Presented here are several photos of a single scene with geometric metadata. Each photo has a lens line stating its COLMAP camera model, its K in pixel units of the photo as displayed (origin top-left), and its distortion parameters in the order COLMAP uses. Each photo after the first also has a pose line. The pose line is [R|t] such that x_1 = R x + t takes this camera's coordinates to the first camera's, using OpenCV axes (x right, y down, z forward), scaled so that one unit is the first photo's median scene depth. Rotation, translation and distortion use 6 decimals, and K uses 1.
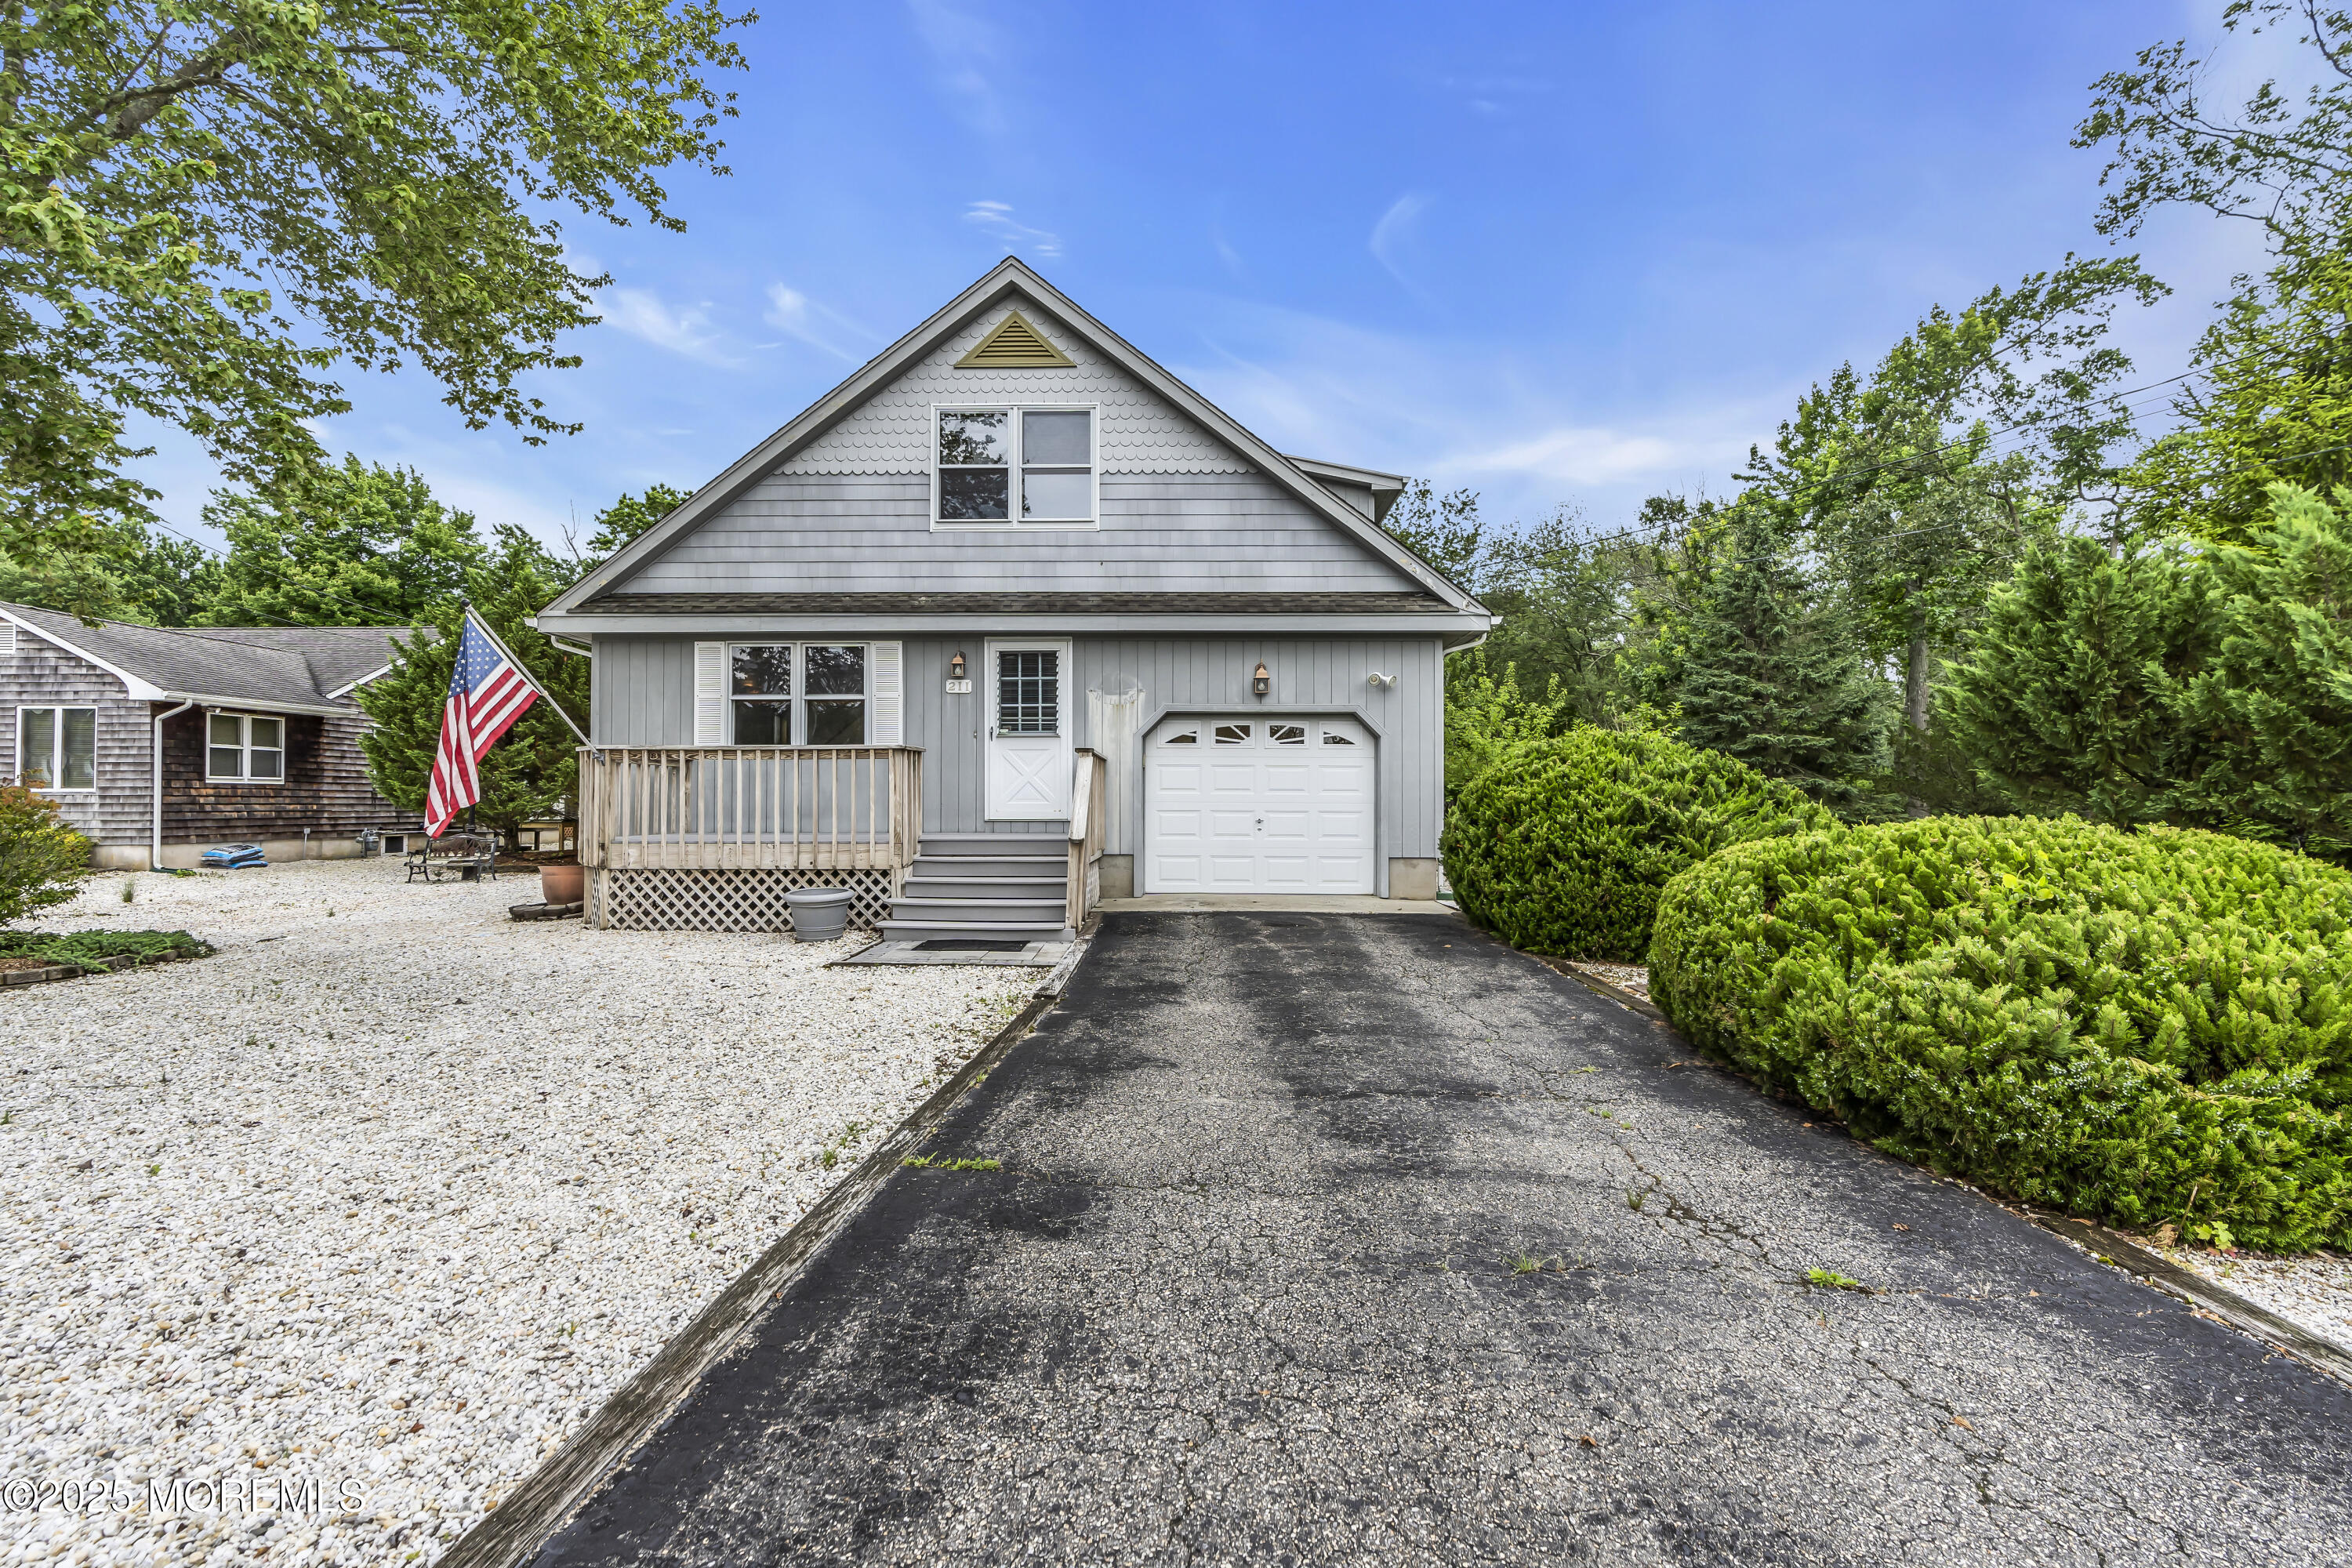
lens RADIAL K [[1064.5, 0, 1182.1], [0, 1064.5, 791.8], [0, 0, 1]] dist [-0.001067, 0.001012]
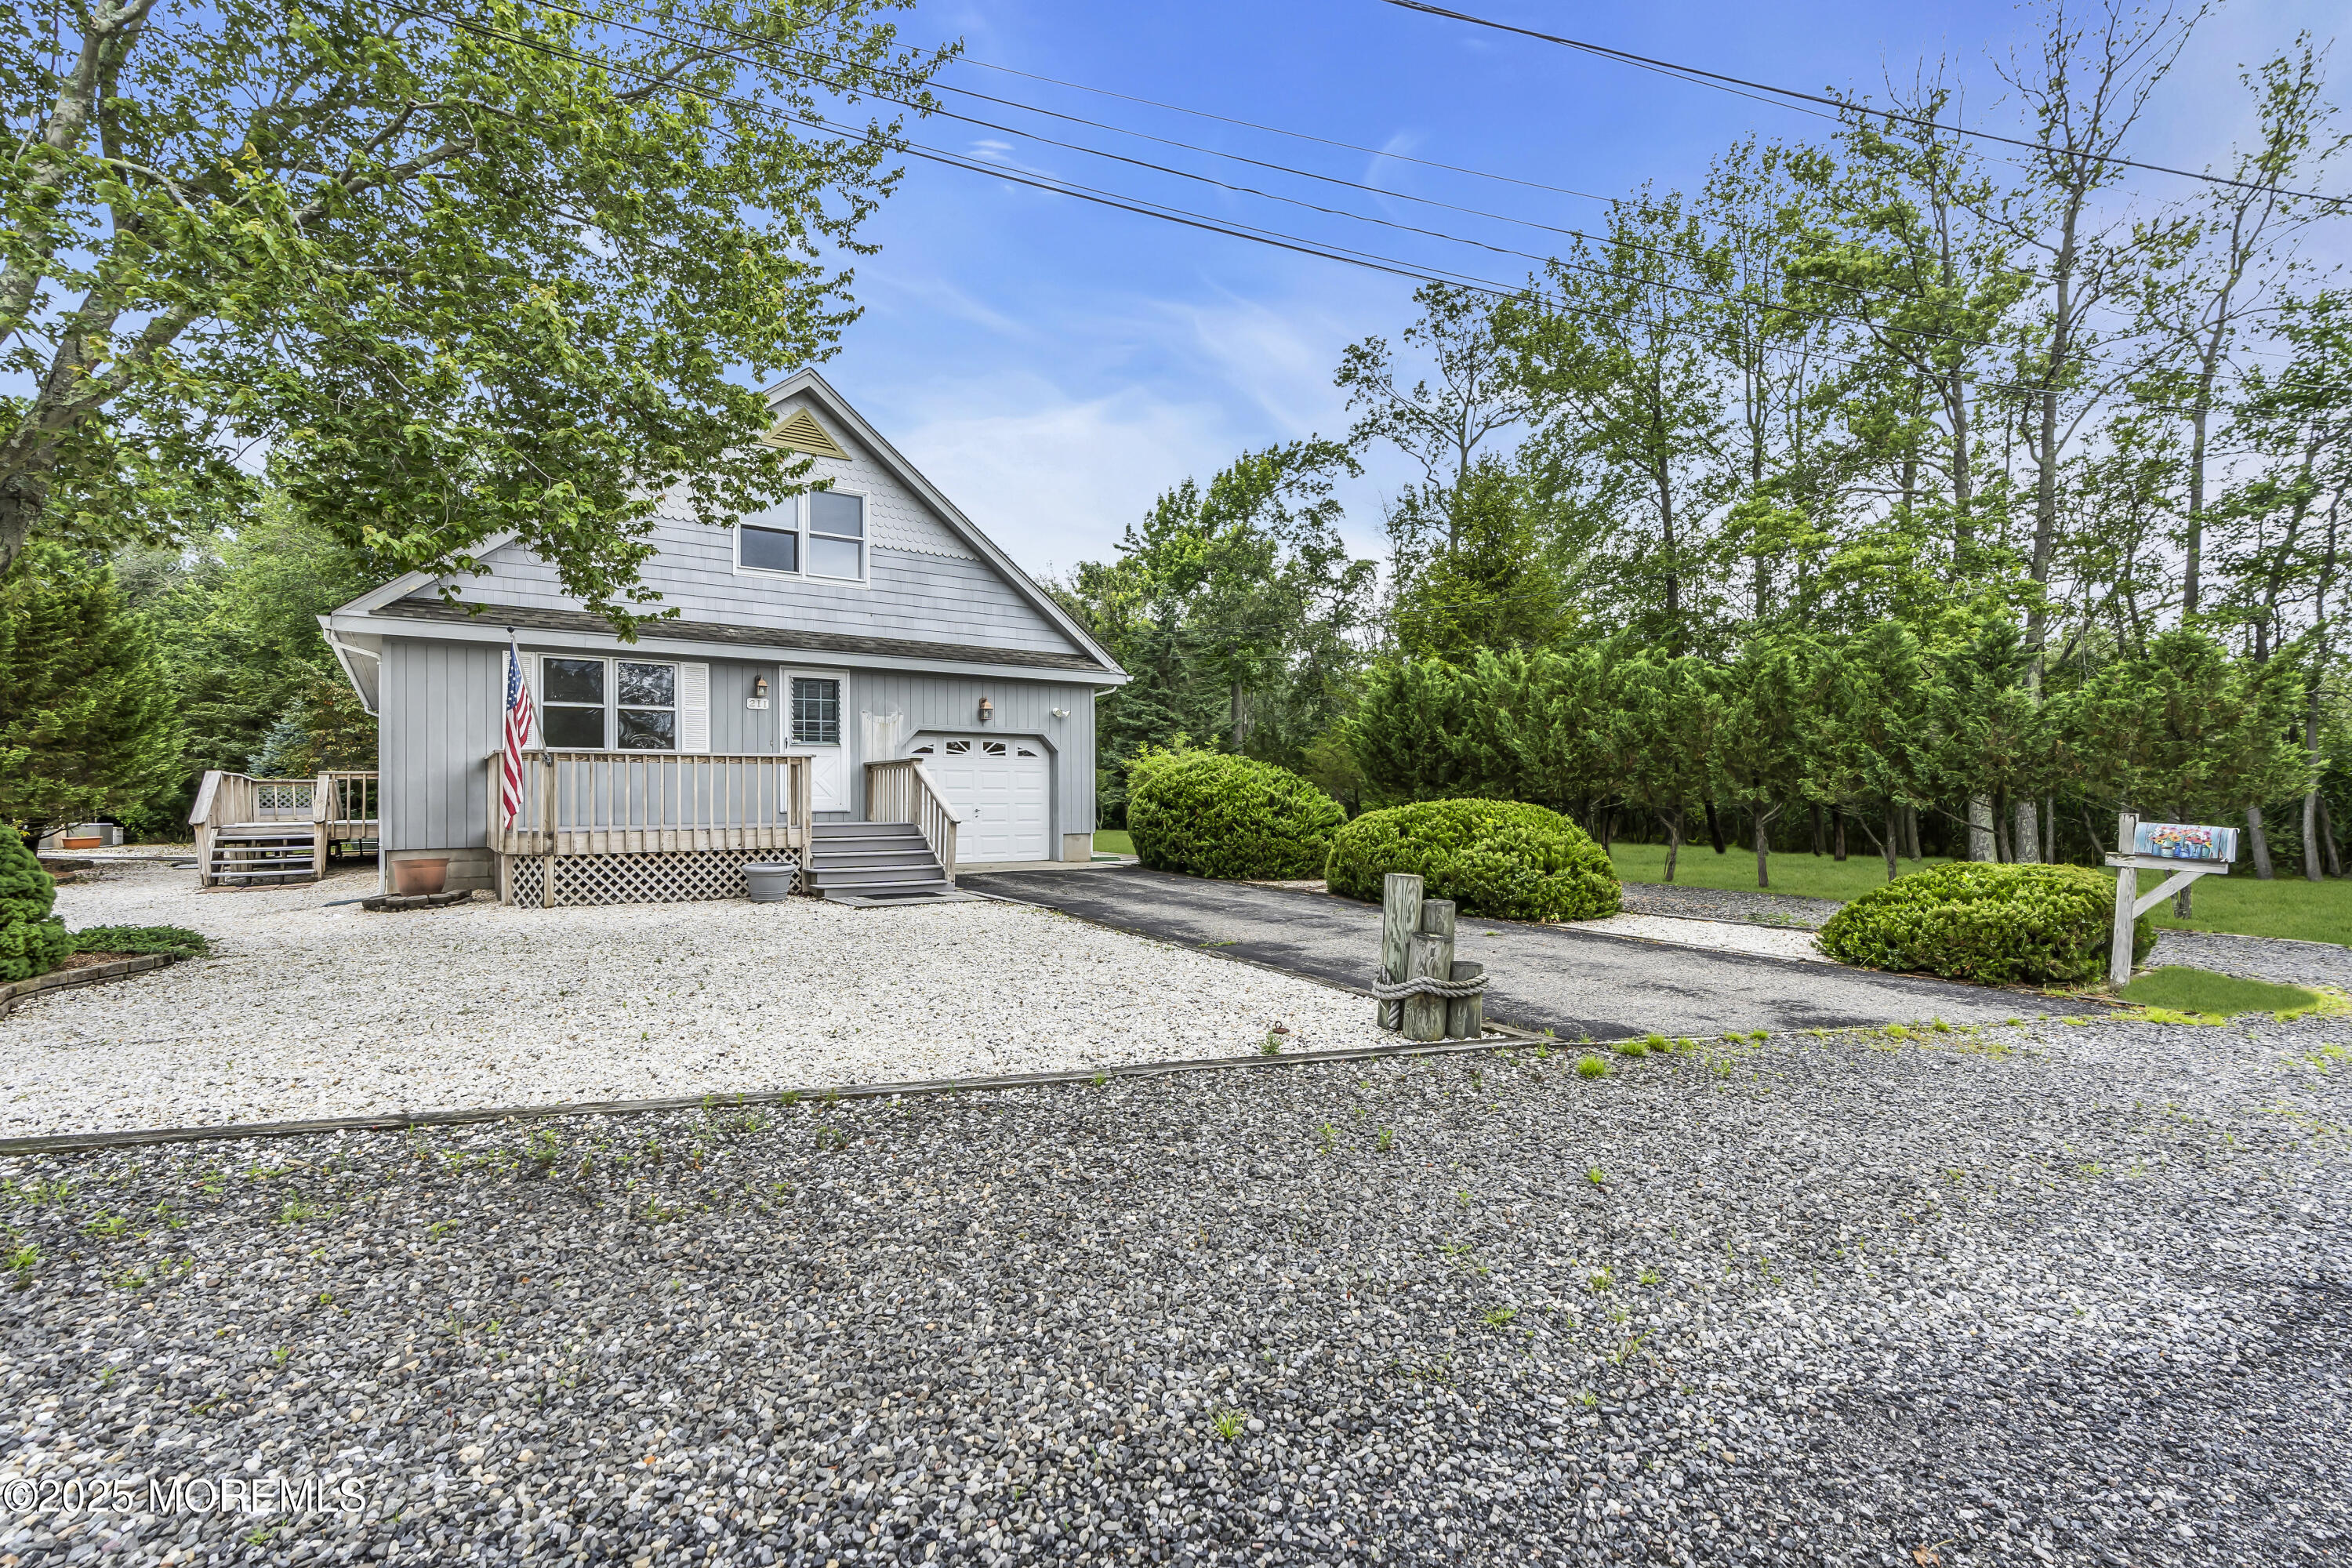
lens RADIAL K [[1076.8, 0, 1182.7], [0, 1076.8, 787.8], [0, 0, 1]] dist [0.000841, 0.000485]
pose [[0.805035, 0.001263, 0.593227, -0.550915], [-0.000206, 0.999998, -0.001850, 0.000450], [-0.593228, 0.001367, 0.805033, -0.293101]]
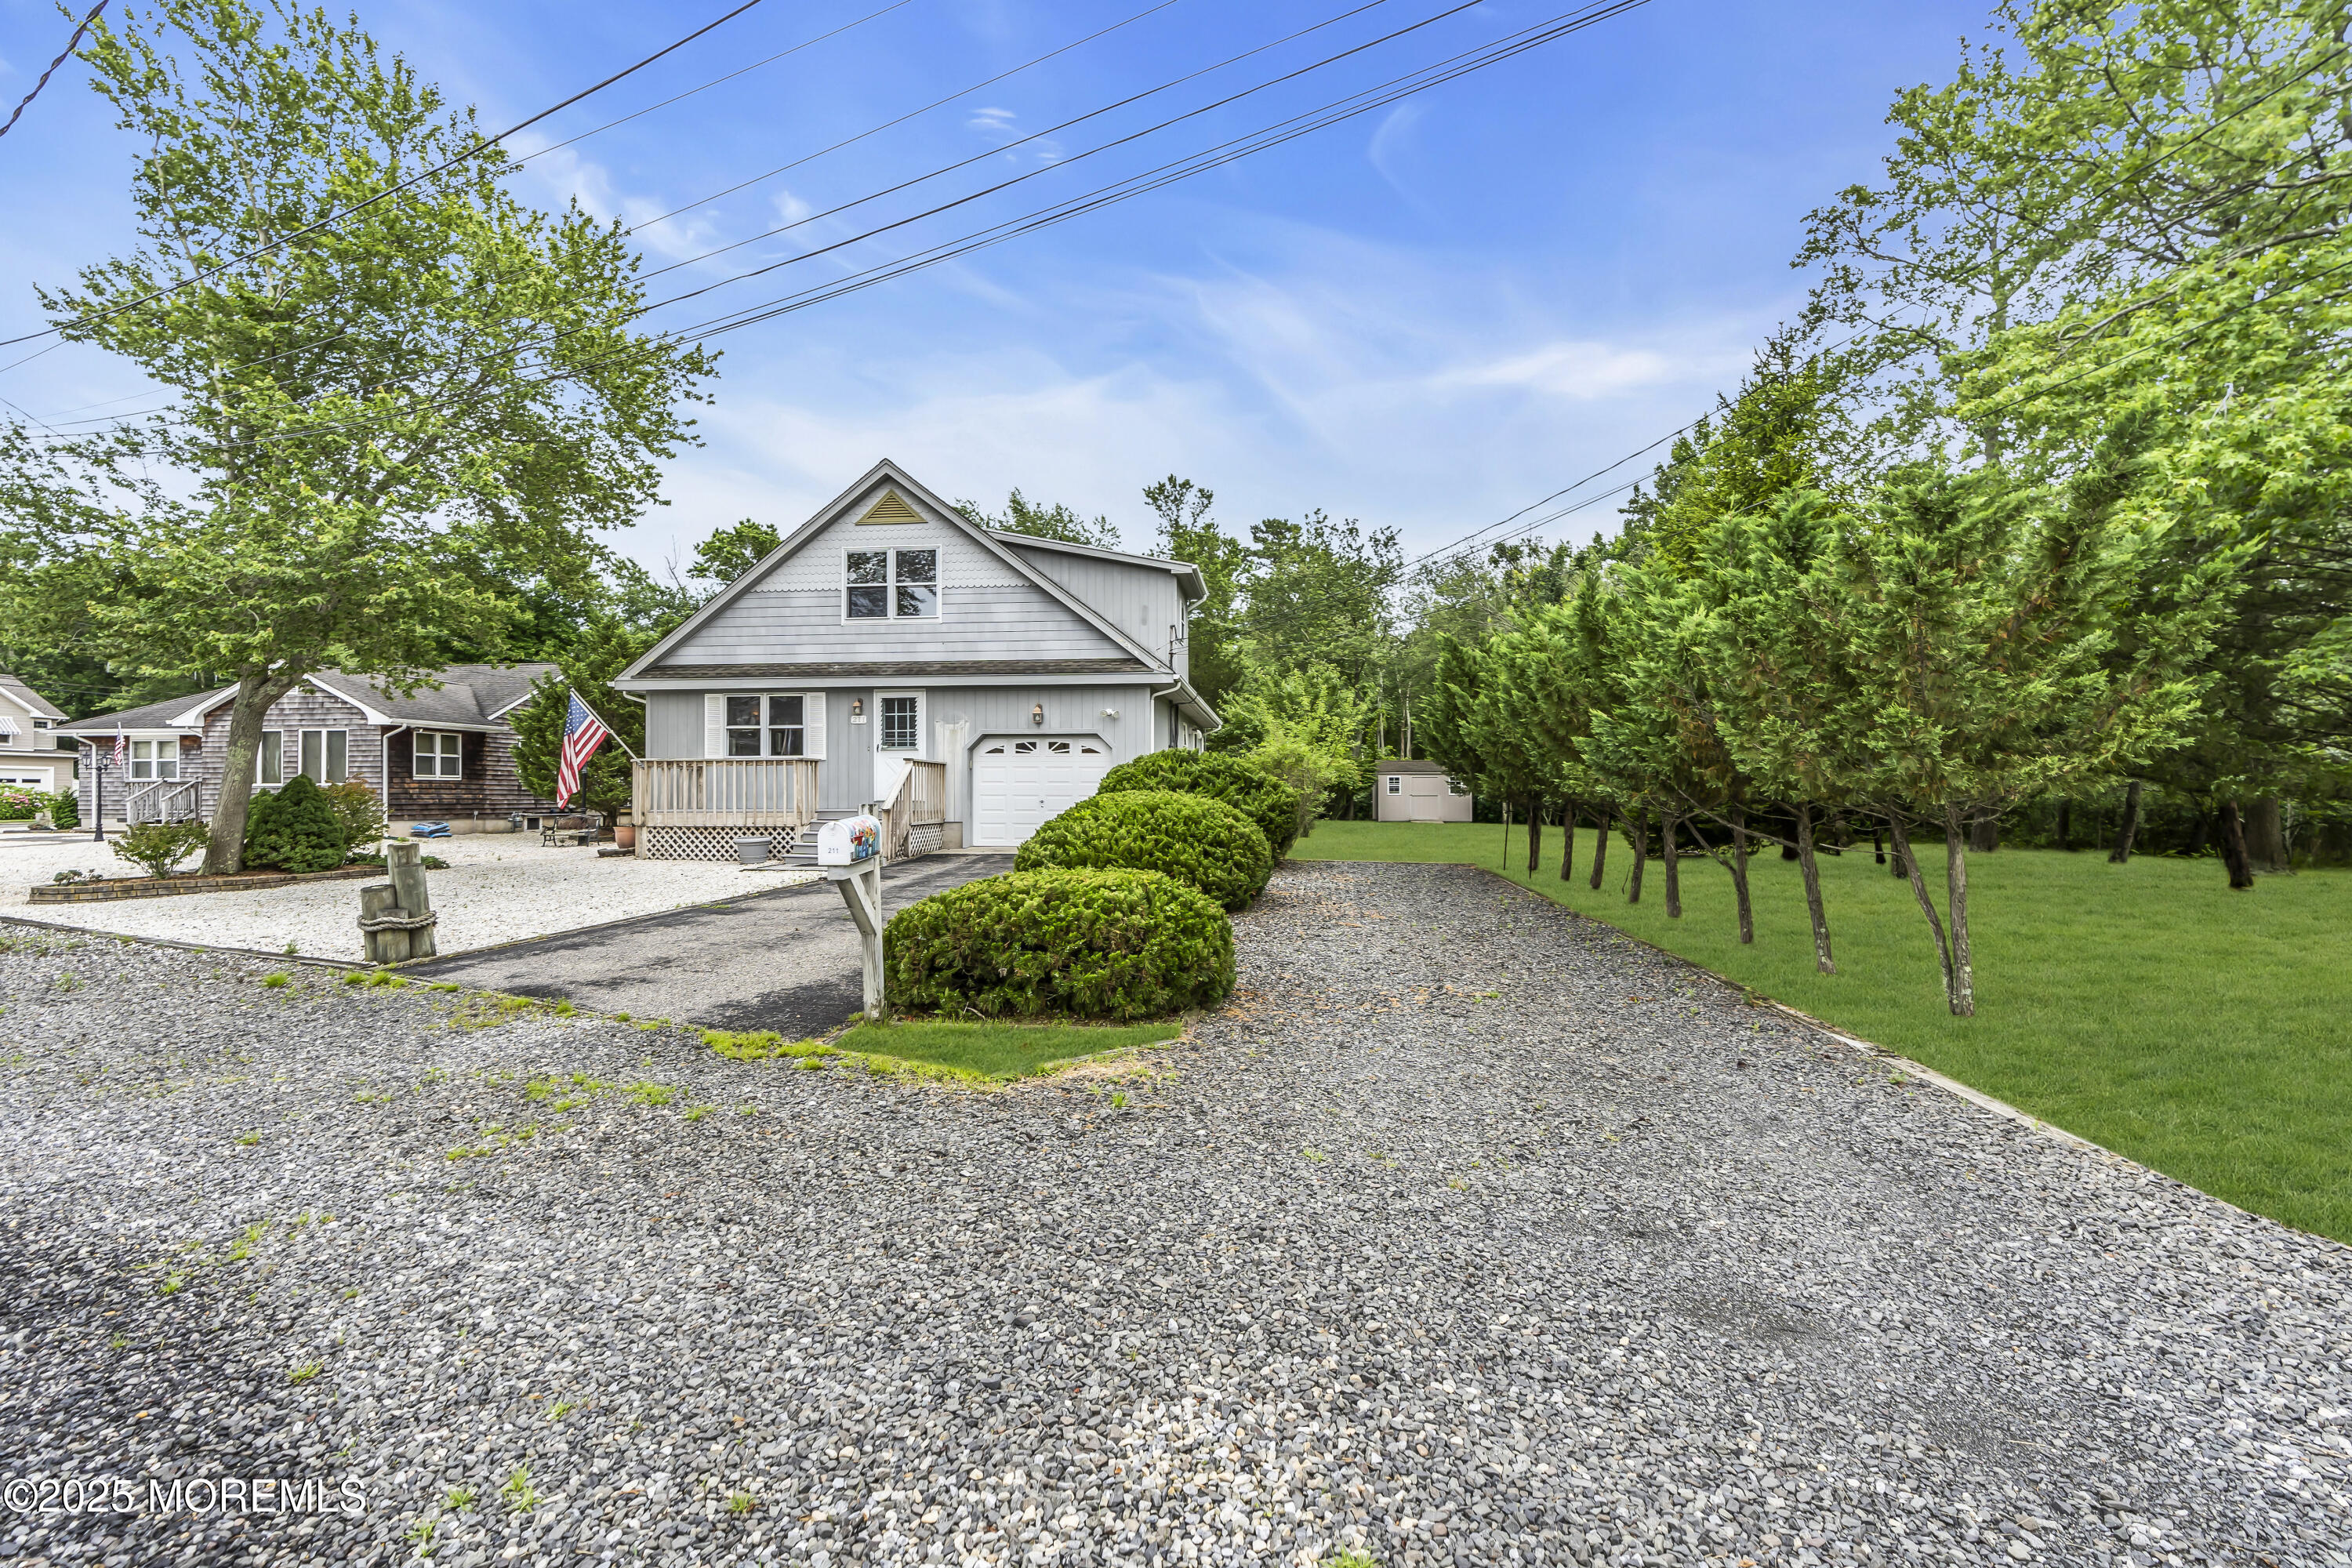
lens RADIAL K [[1076.8, 0, 1182.7], [0, 1076.8, 787.8], [0, 0, 1]] dist [0.000841, 0.000485]
pose [[0.995758, -0.002526, -0.091979, 0.438728], [0.002771, 0.999993, 0.002532, 0.003453], [0.091972, -0.002776, 0.995758, -0.606200]]
